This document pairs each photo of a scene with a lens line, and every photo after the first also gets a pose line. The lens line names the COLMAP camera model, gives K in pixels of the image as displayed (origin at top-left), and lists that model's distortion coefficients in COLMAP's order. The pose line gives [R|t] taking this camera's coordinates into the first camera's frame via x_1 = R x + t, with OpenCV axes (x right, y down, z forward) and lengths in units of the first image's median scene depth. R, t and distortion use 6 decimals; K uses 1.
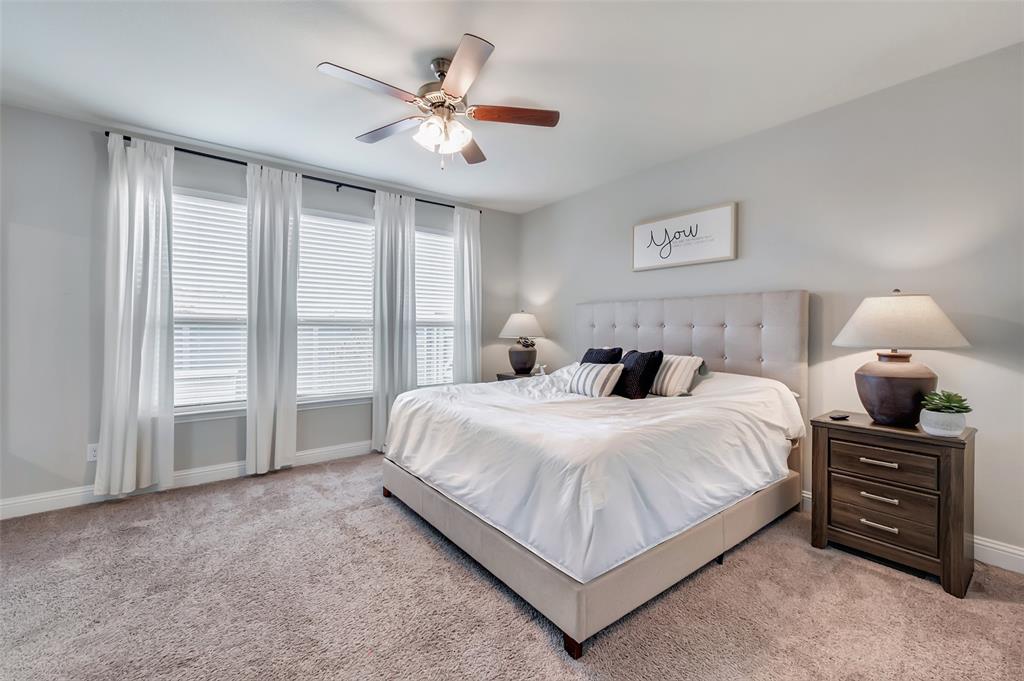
lens RADIAL K [[425.5, 0, 512.0], [0, 425.5, 340.5], [0, 0, 1]] dist [-0.000729, -0.000026]
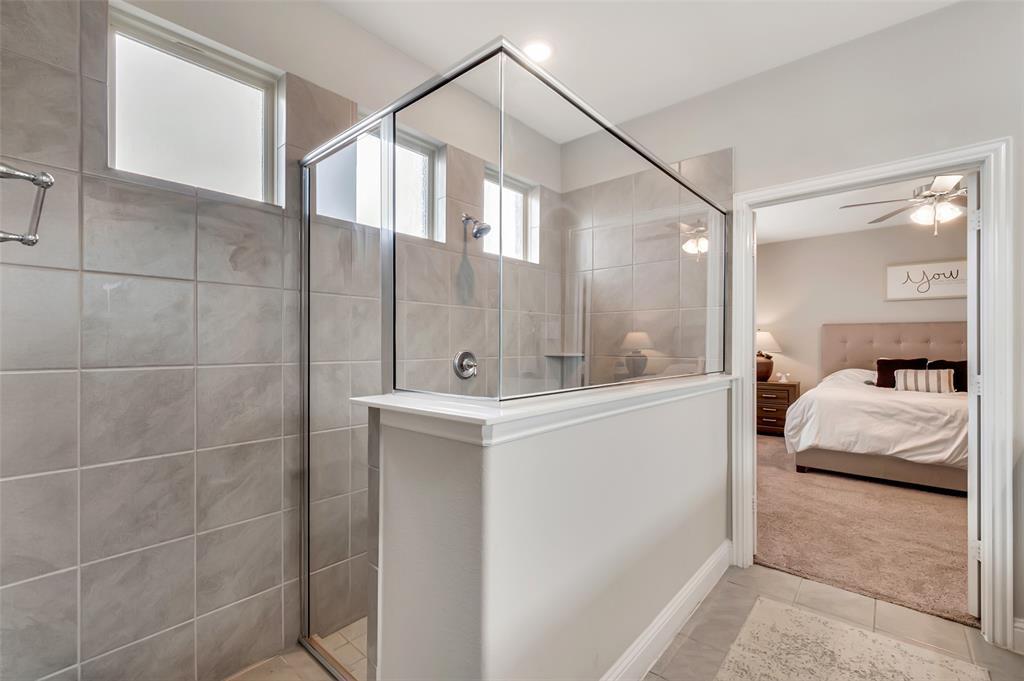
lens RADIAL K [[448.3, 0, 512.0], [0, 448.3, 340.5], [0, 0, 1]] dist [-0.000662, -0.000168]
pose [[0.982114, -0.001808, 0.188276, -1.169836], [0.008359, 0.999387, -0.034007, -0.000531], [-0.188099, 0.034972, 0.981527, -0.155144]]
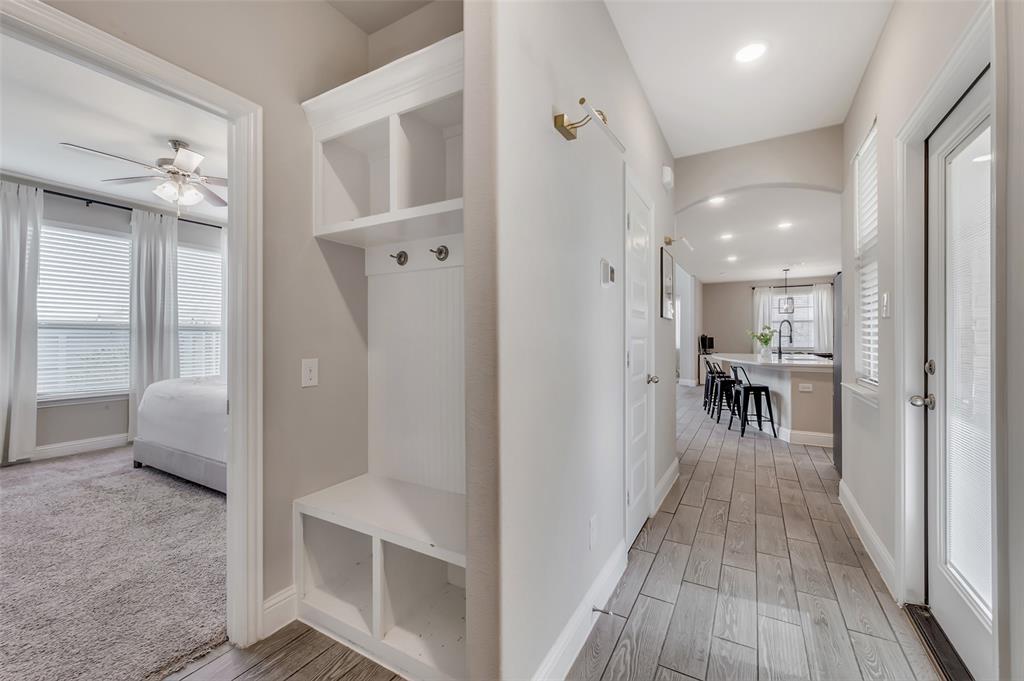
lens RADIAL K [[417.0, 0, 512.0], [0, 417.0, 340.5], [0, 0, 1]] dist [0.001674, -0.000128]
pose [[0.925860, -0.008078, 0.377780, 0.202916], [0.014304, 0.999804, -0.013679, 0.025757], [-0.377596, 0.018068, 0.925794, -0.422362]]
